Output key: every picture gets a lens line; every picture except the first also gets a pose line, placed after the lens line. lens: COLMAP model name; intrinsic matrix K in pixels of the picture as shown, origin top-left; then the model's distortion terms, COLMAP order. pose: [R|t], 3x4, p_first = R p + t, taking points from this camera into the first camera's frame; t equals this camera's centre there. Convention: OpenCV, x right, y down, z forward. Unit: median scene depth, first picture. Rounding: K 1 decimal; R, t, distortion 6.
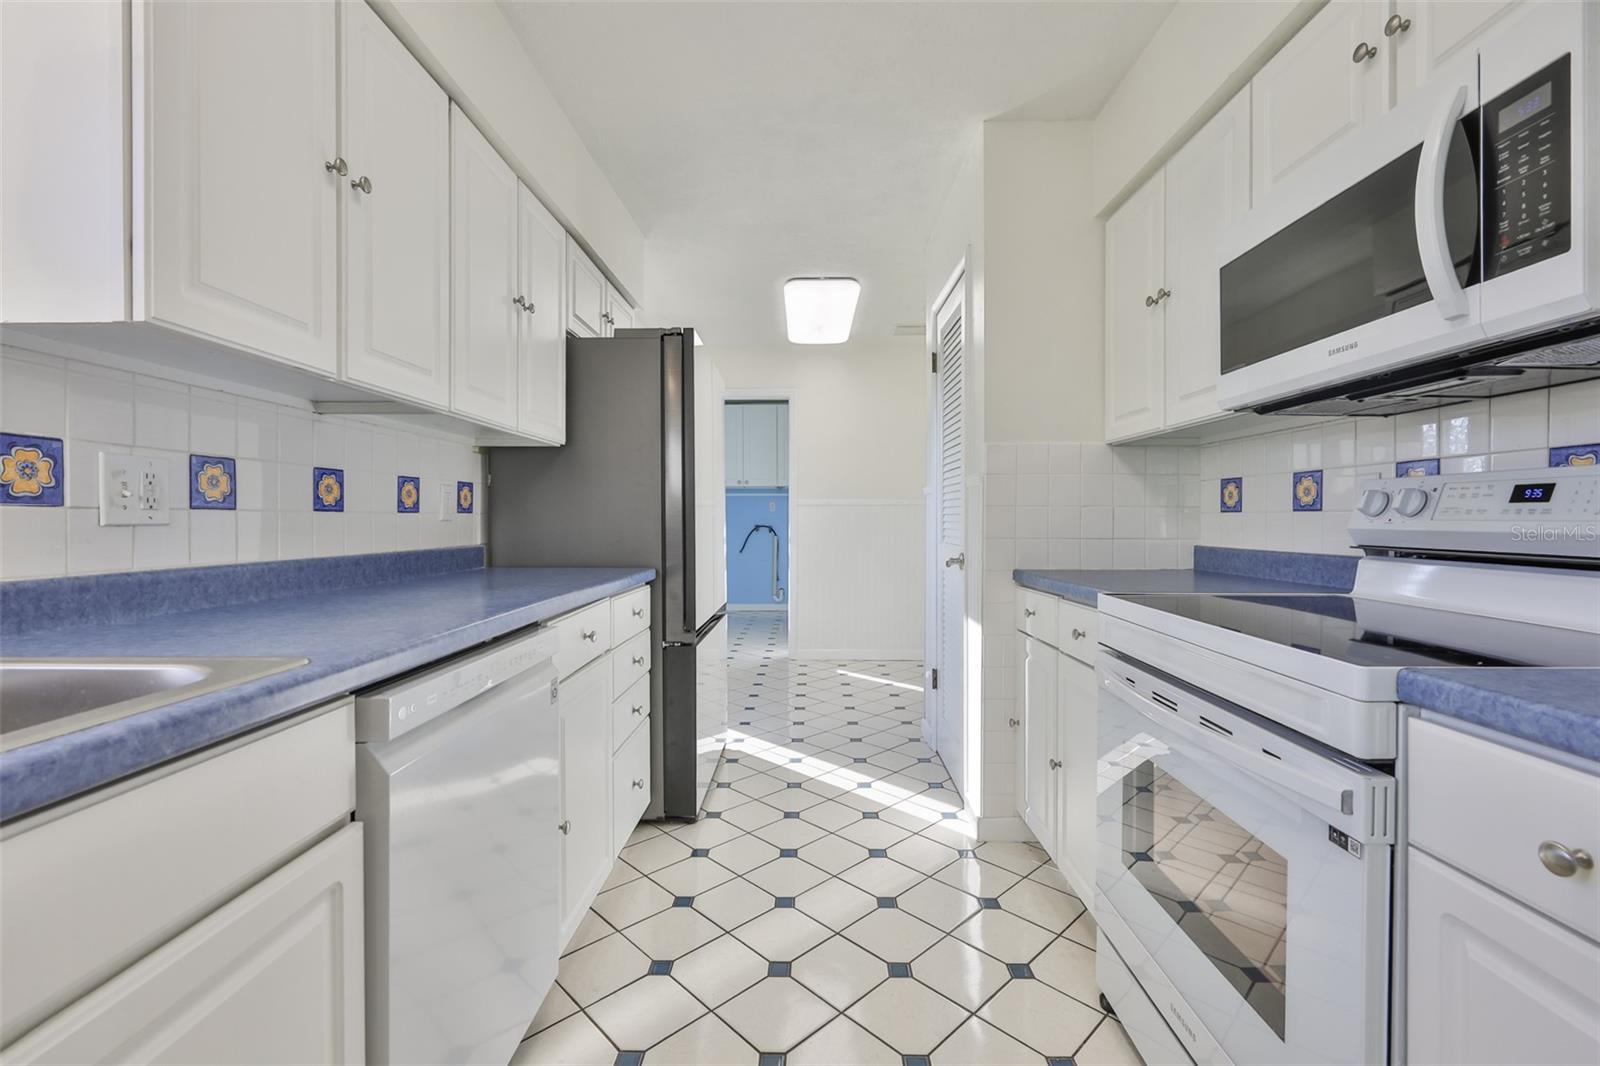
lens RADIAL K [[684.9, 0, 792.6], [0, 684.9, 528.0], [0, 0, 1]] dist [-0.010987, 0.002828]
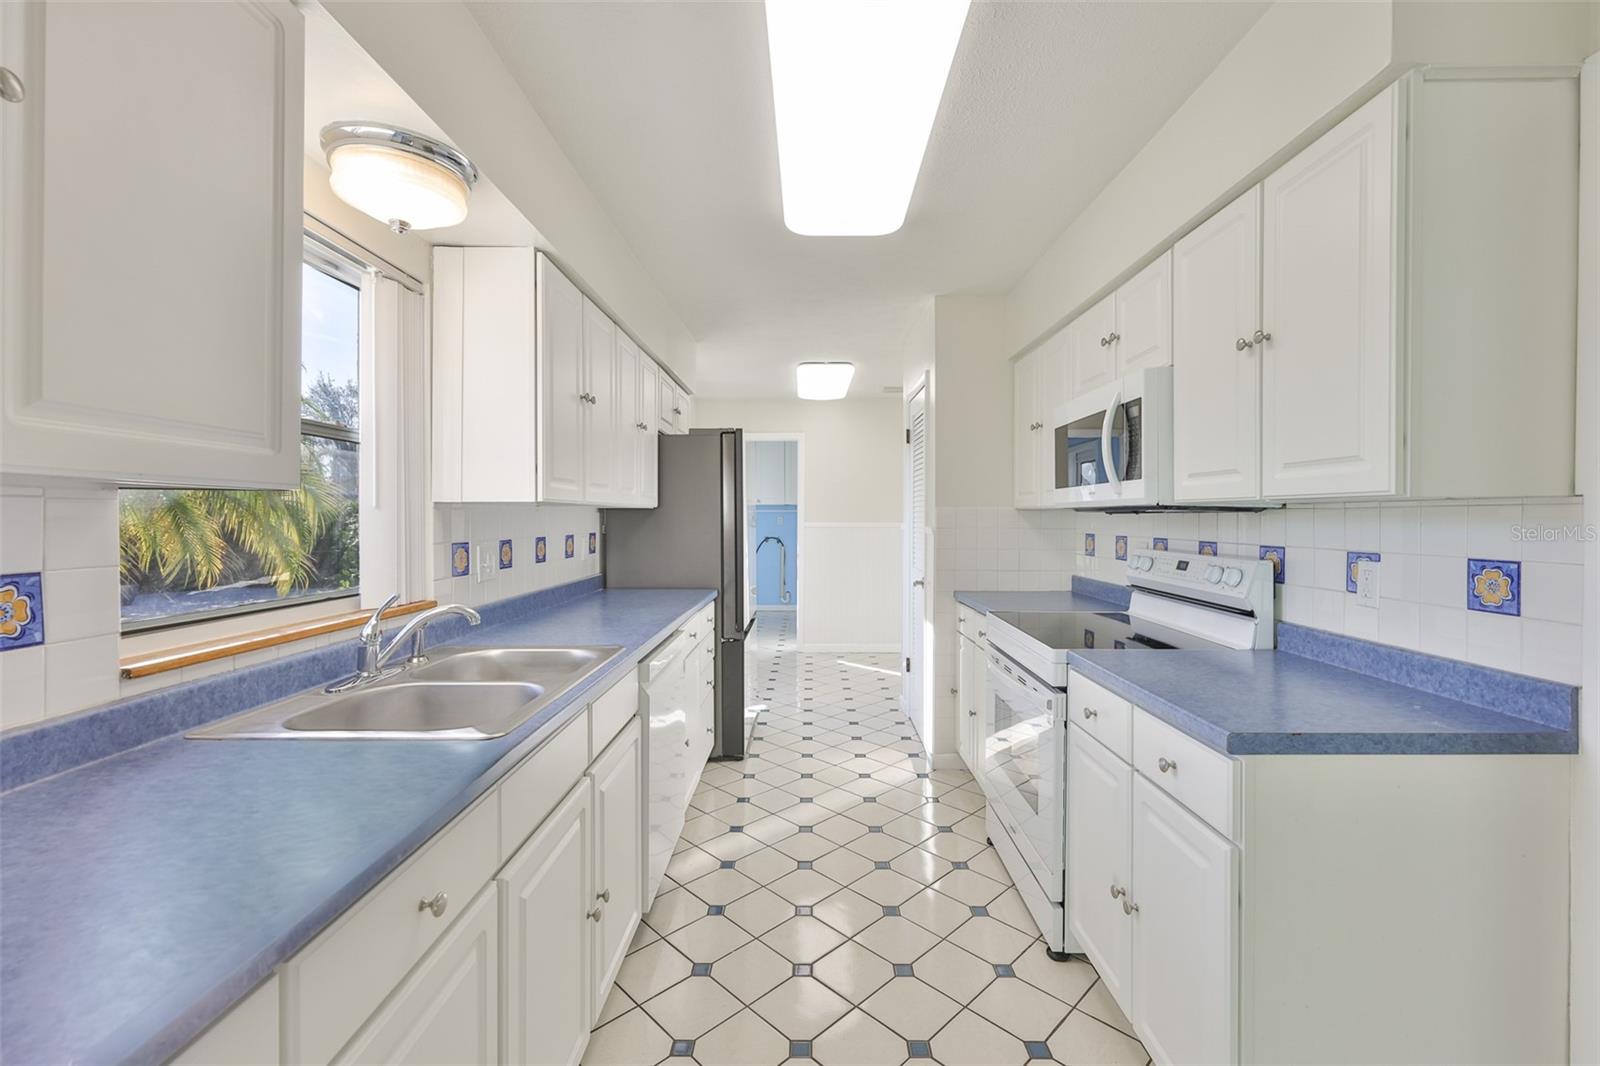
lens RADIAL K [[684.9, 0, 804.6], [0, 684.9, 518.9], [0, 0, 1]] dist [-0.010987, 0.002828]
pose [[0.999764, 0.002144, 0.021623, -0.041922], [-0.002008, 0.999978, -0.006301, -0.086865], [-0.021636, 0.006256, 0.999746, -0.504640]]
